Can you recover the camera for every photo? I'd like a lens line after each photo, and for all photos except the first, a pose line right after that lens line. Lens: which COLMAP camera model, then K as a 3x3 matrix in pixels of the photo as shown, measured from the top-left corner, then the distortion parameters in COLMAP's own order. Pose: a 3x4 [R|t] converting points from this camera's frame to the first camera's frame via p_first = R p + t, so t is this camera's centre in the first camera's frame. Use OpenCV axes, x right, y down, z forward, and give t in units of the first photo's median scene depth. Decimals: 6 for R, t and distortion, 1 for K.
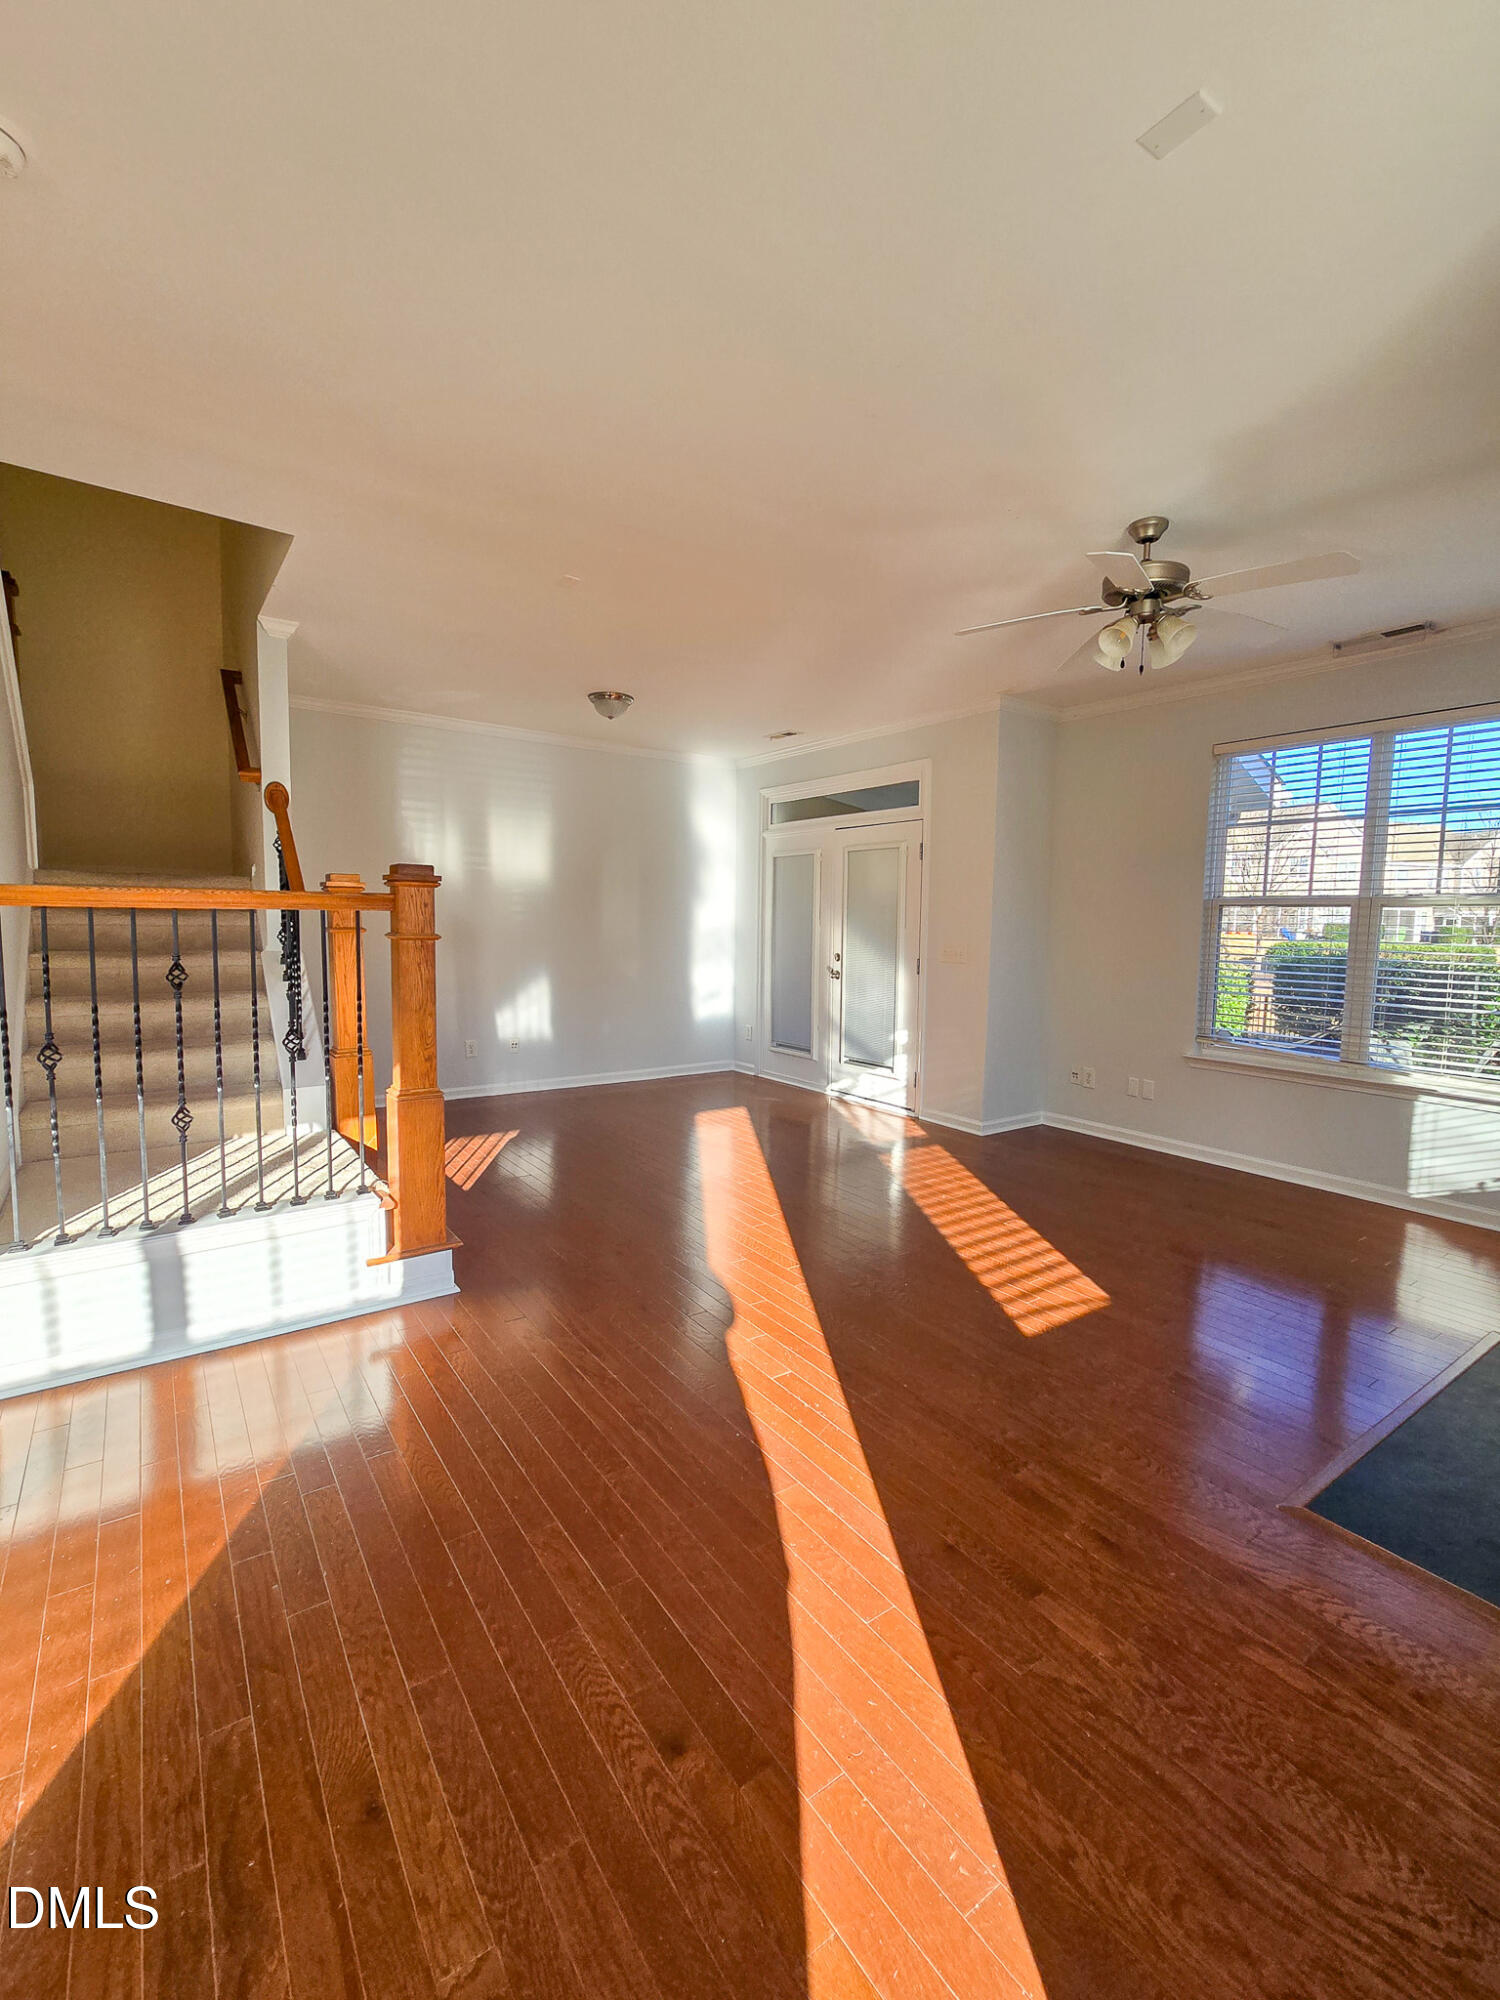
lens RADIAL K [[869.1, 0, 752.1], [0, 869.1, 995.4], [0, 0, 1]] dist [-0.023304, -0.000166]
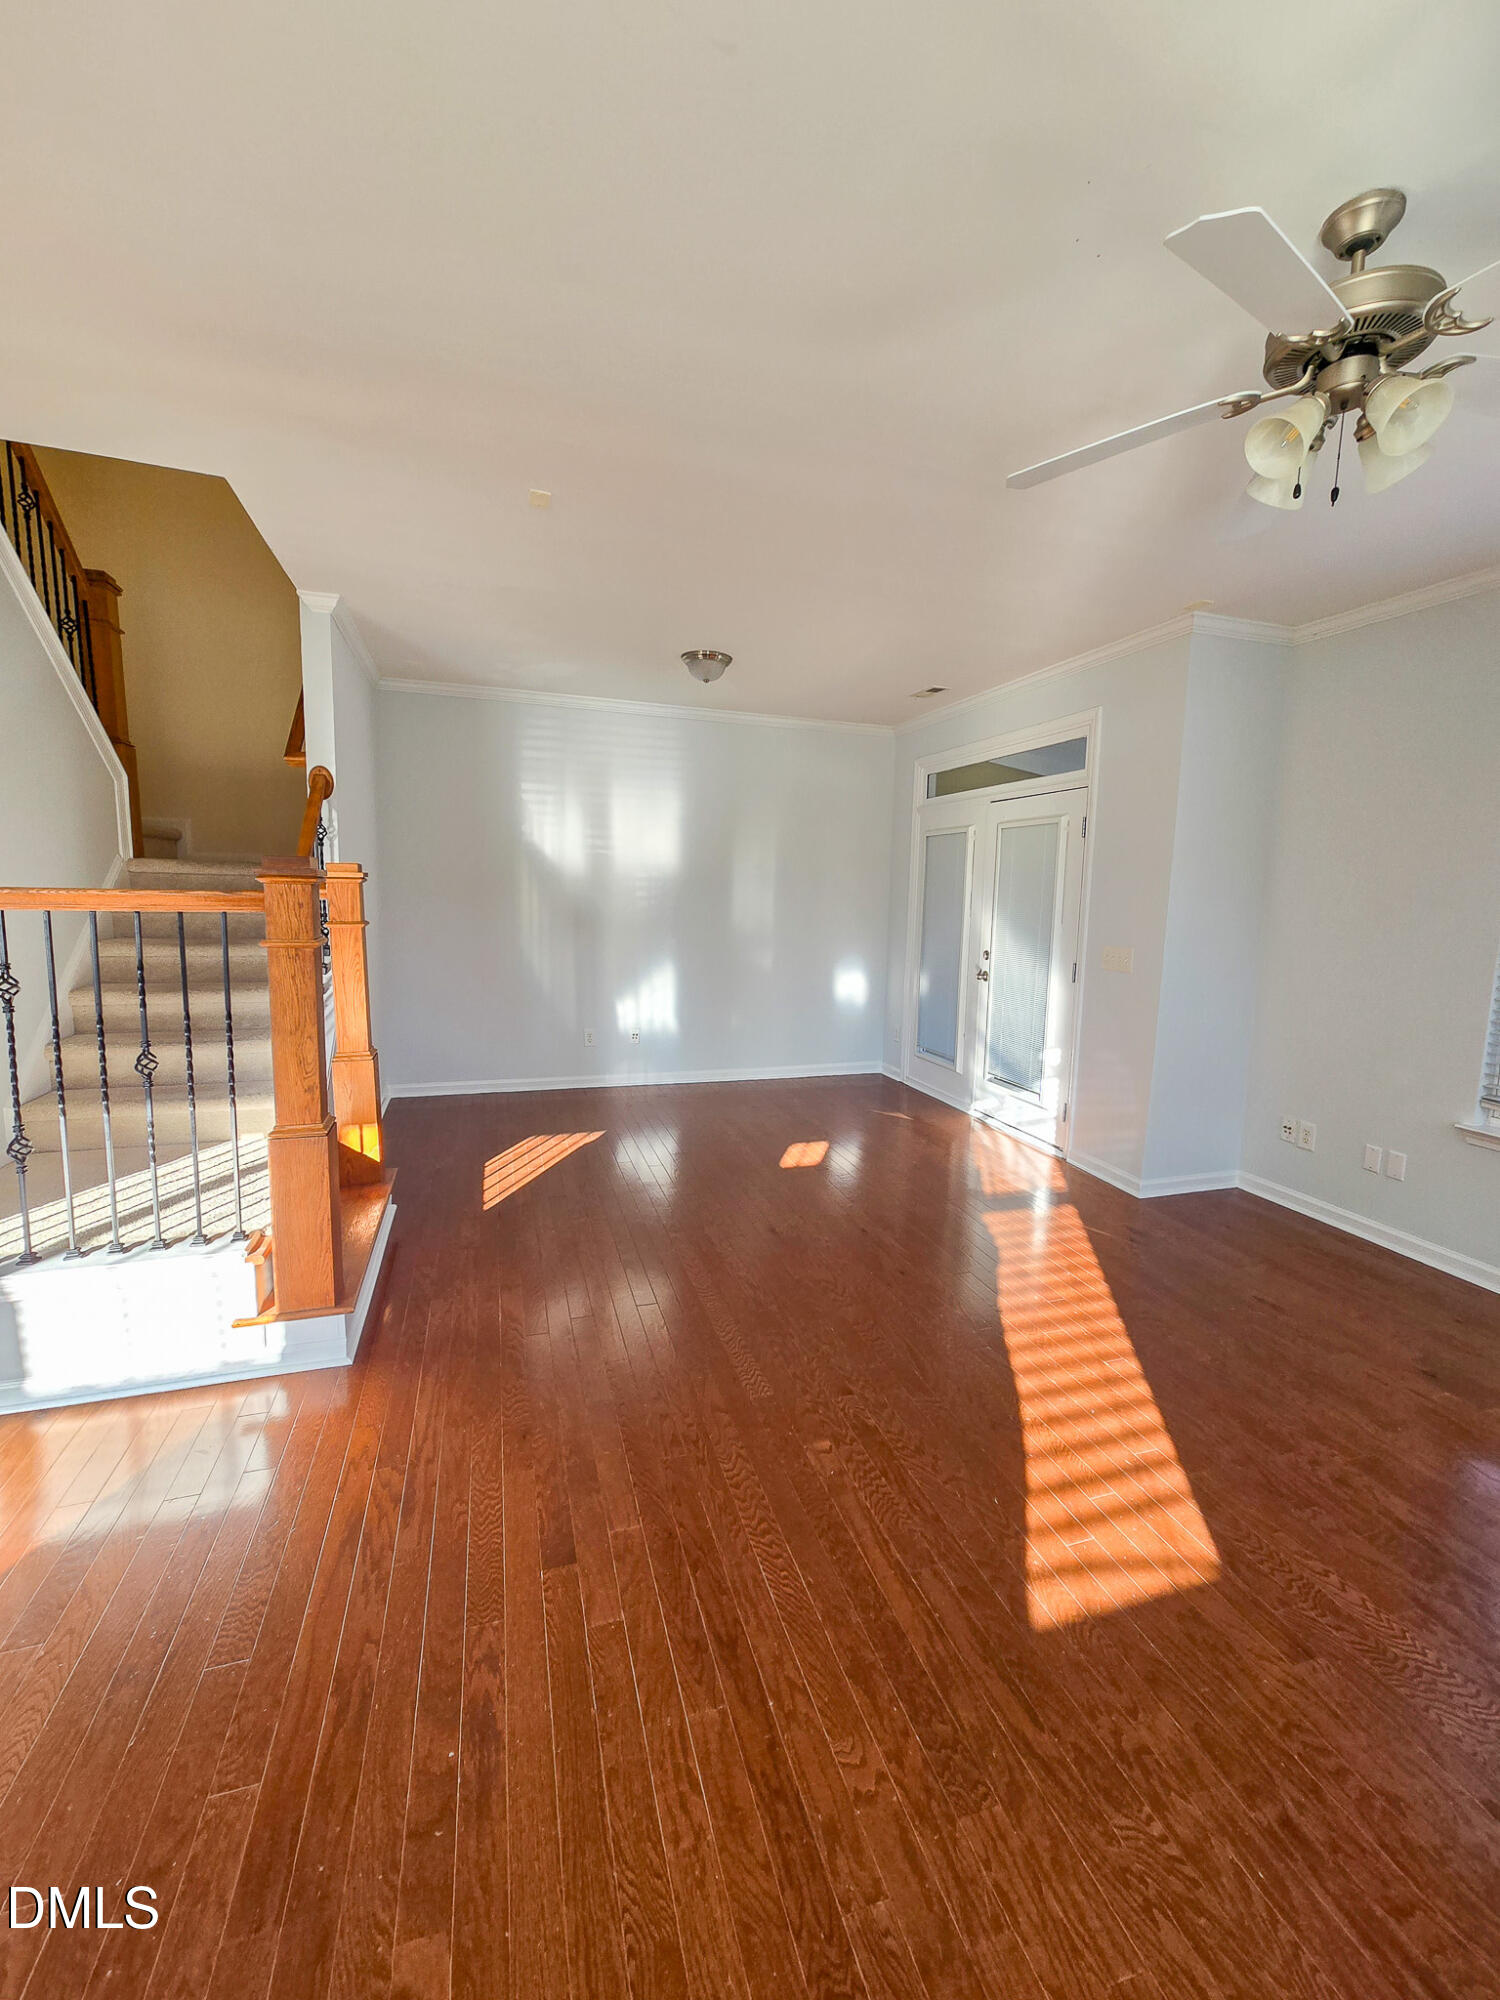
lens RADIAL K [[822.2, 0, 751.3], [0, 822.2, 992.8], [0, 0, 1]] dist [0.000939, -0.001474]
pose [[0.953227, 0.042949, -0.299189, 0.190898], [-0.033284, 0.998749, 0.037328, -0.046015], [0.300417, -0.025624, 0.953464, 0.267797]]
